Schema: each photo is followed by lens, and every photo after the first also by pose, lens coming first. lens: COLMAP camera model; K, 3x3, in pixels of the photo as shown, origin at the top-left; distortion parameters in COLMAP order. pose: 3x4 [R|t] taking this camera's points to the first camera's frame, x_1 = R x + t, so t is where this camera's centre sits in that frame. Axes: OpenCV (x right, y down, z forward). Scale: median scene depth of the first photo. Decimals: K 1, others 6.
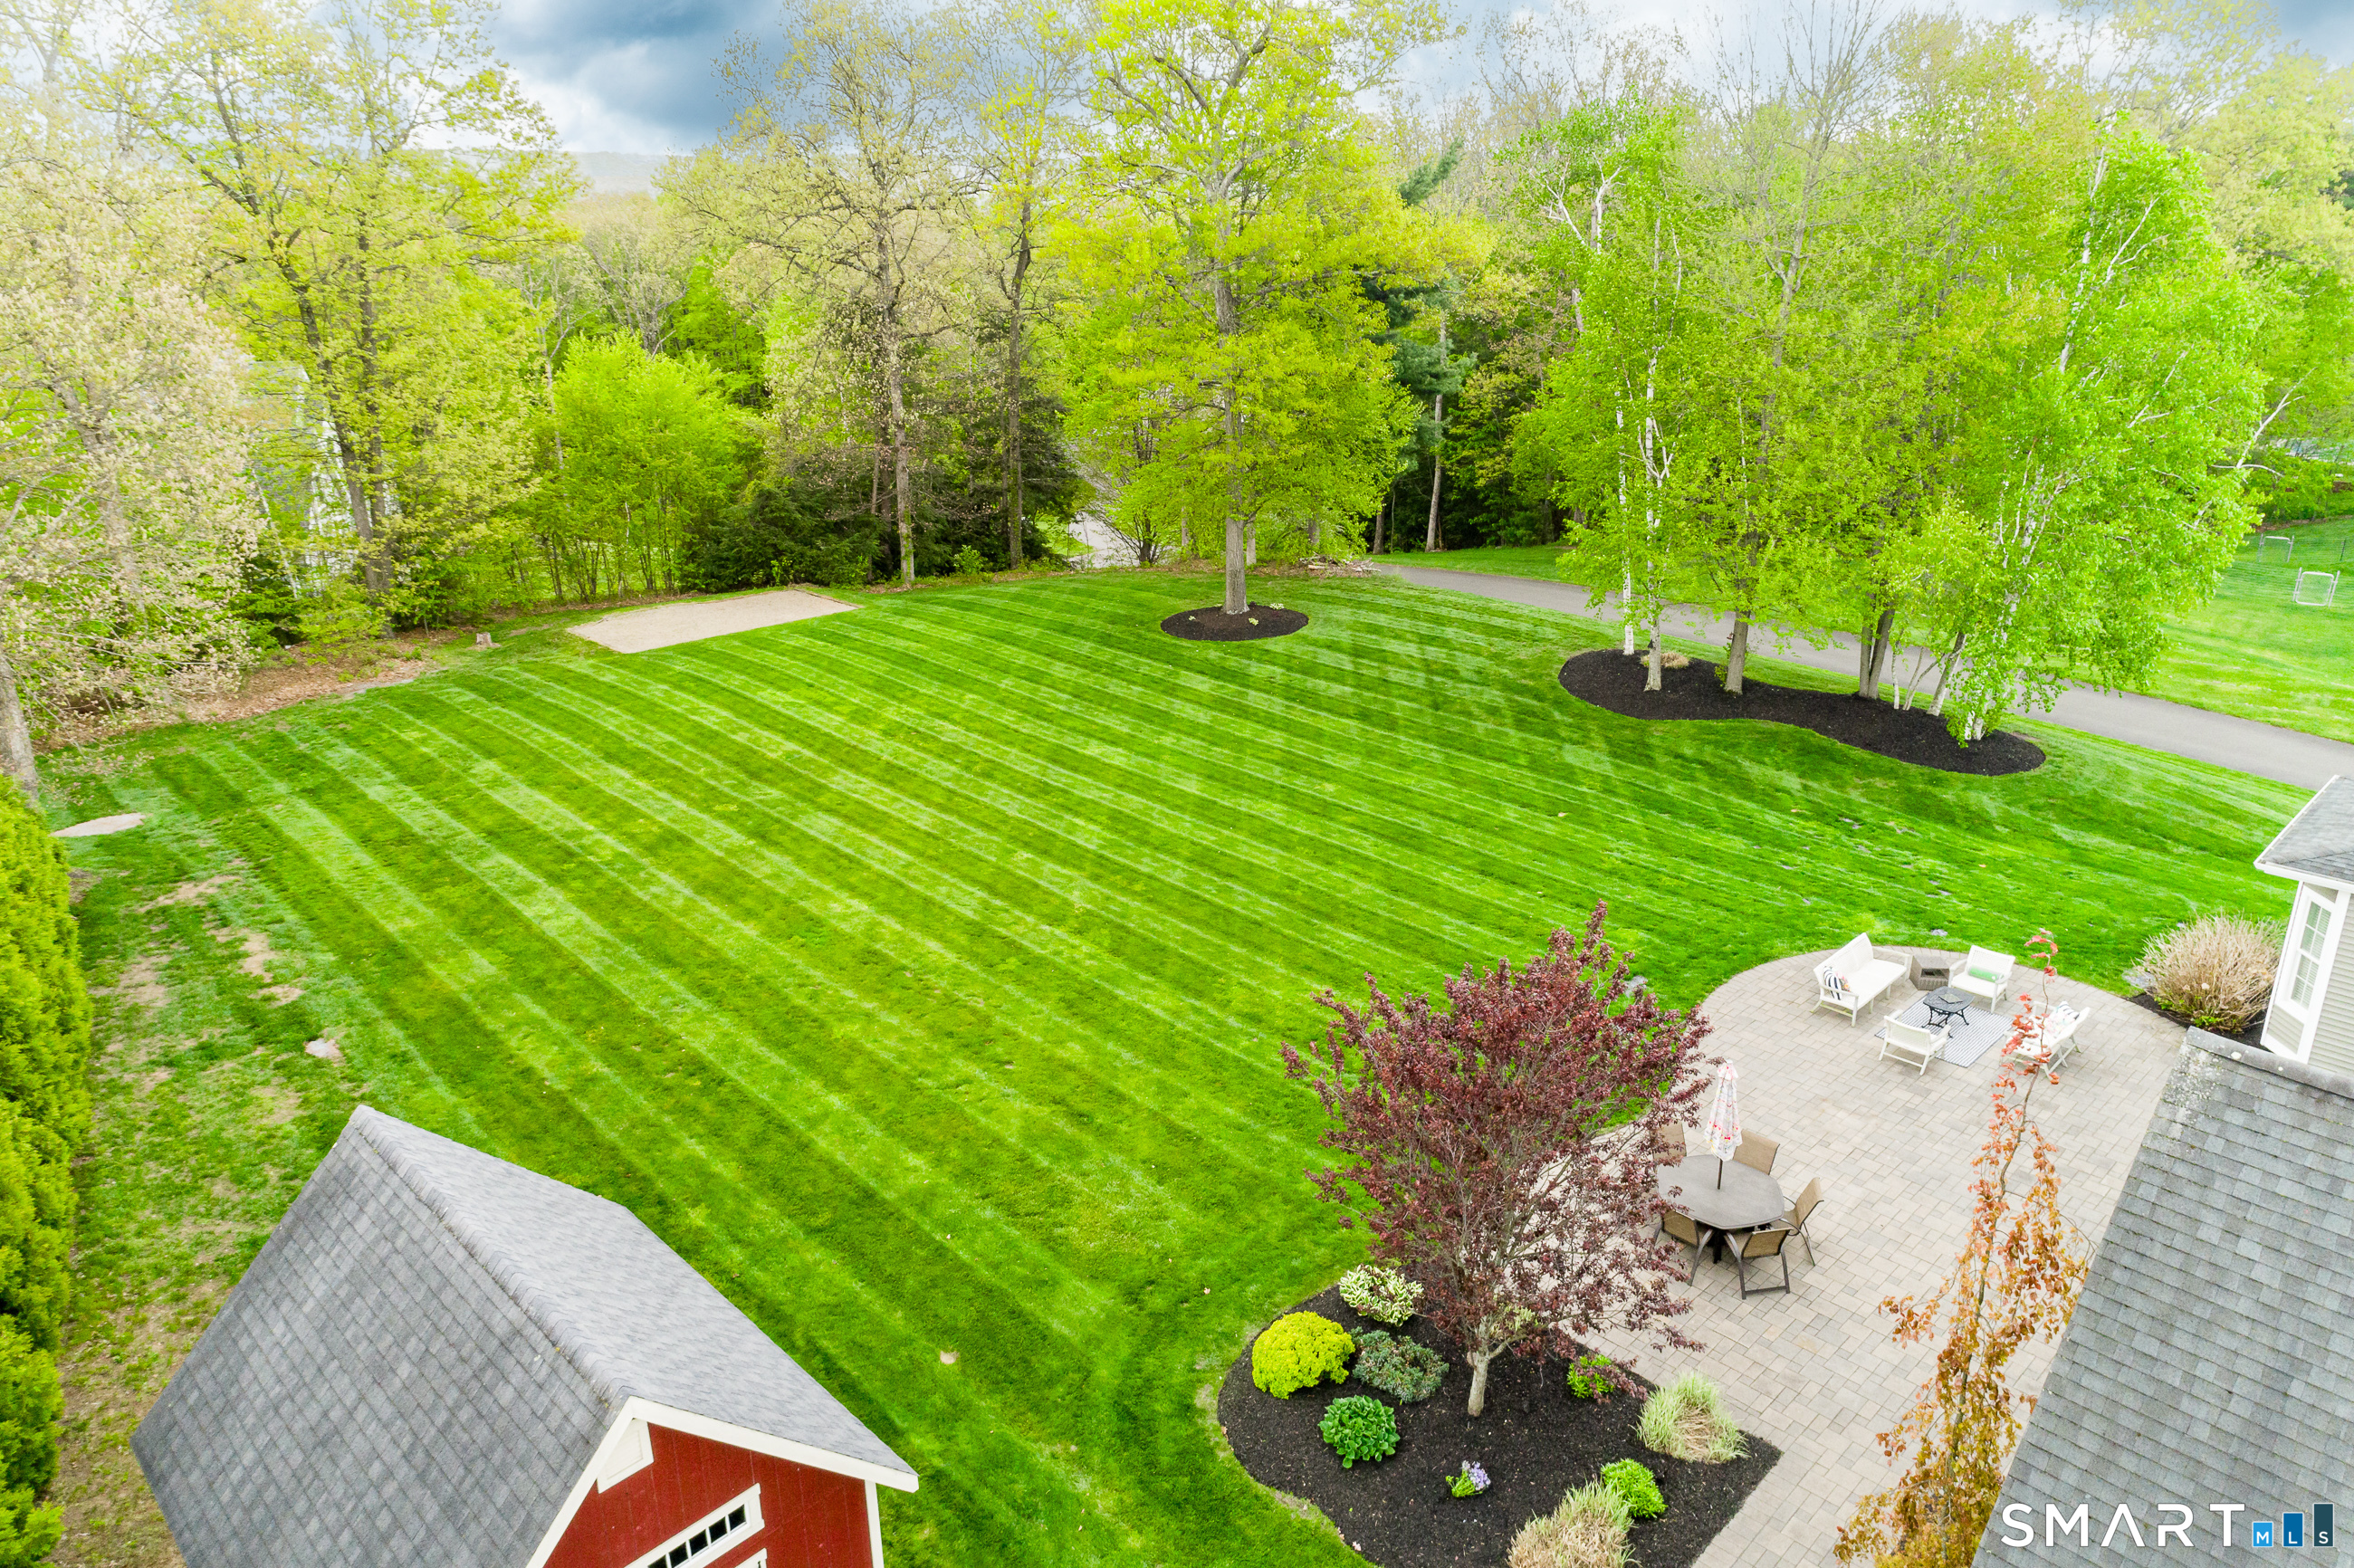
lens RADIAL K [[1570.5, 0, 1173.3], [0, 1570.5, 778.4], [0, 0, 1]] dist [0.024089, -0.003065]
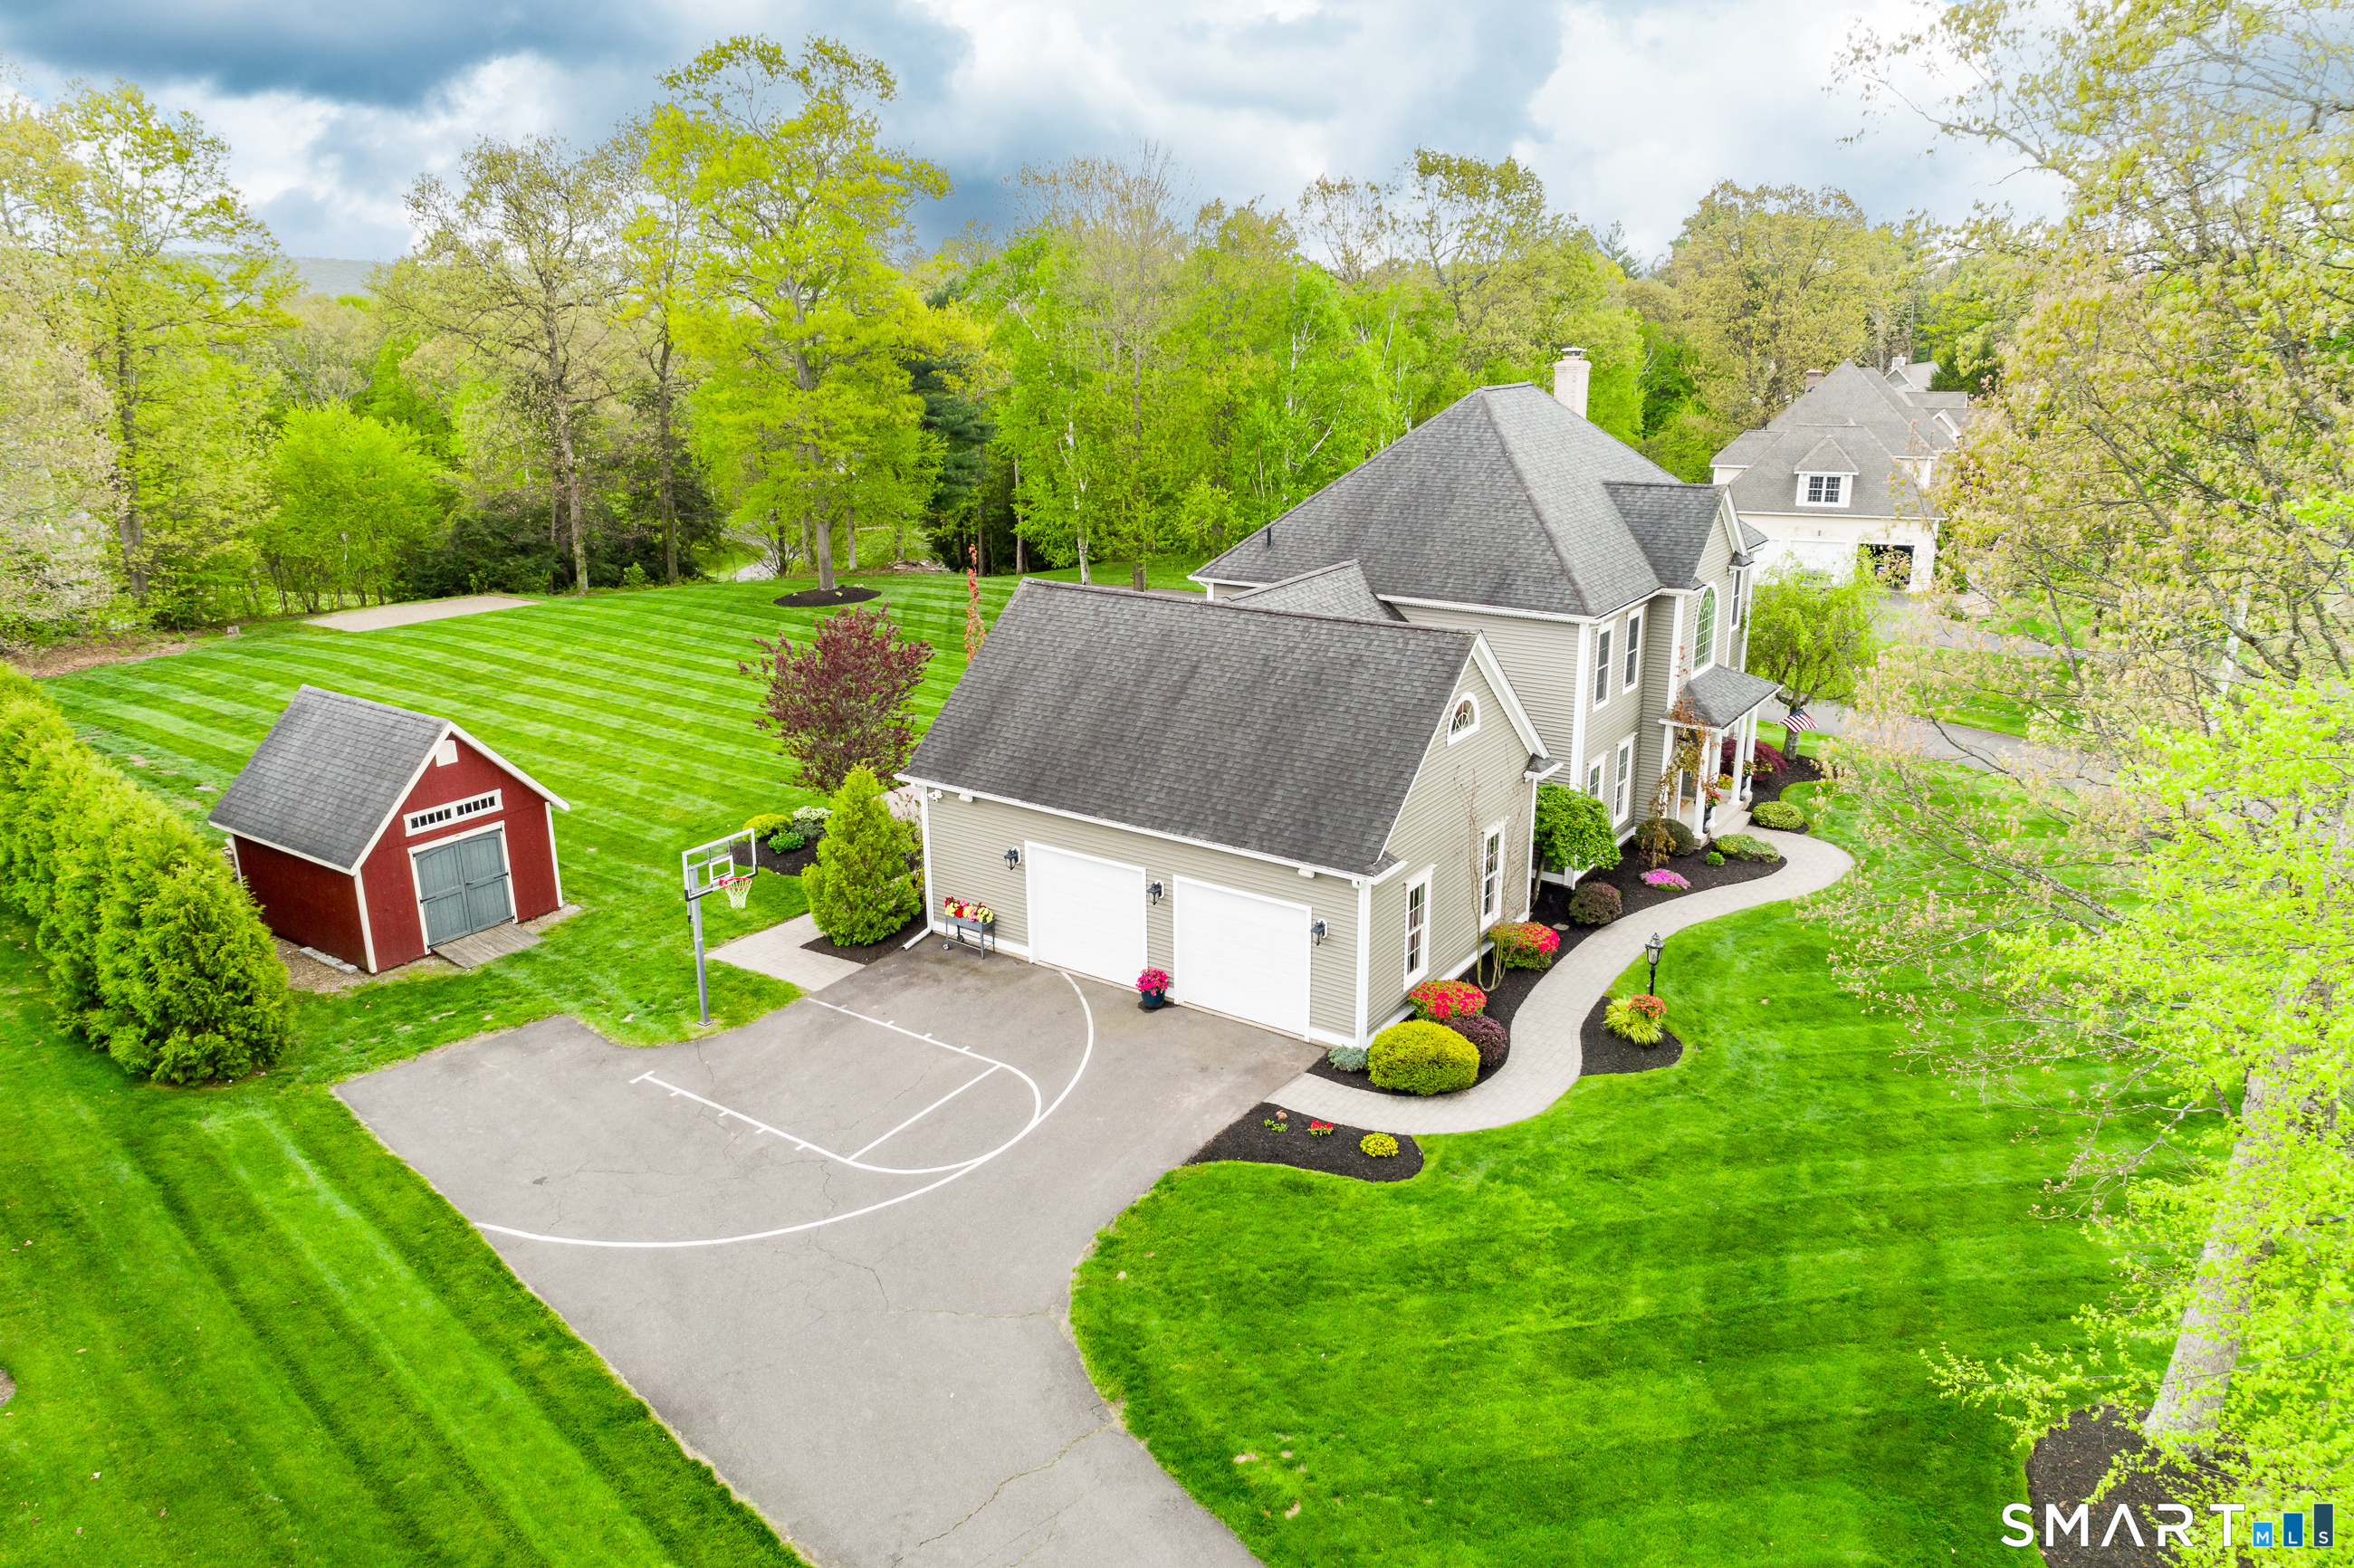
lens RADIAL K [[1570.5, 0, 1180.5], [0, 1570.5, 789.6], [0, 0, 1]] dist [0.024089, -0.003065]
pose [[0.982739, -0.047689, 0.178747, 0.082257], [0.057692, 0.997021, -0.051189, 0.147763], [-0.175774, 0.060618, 0.982562, -0.385370]]
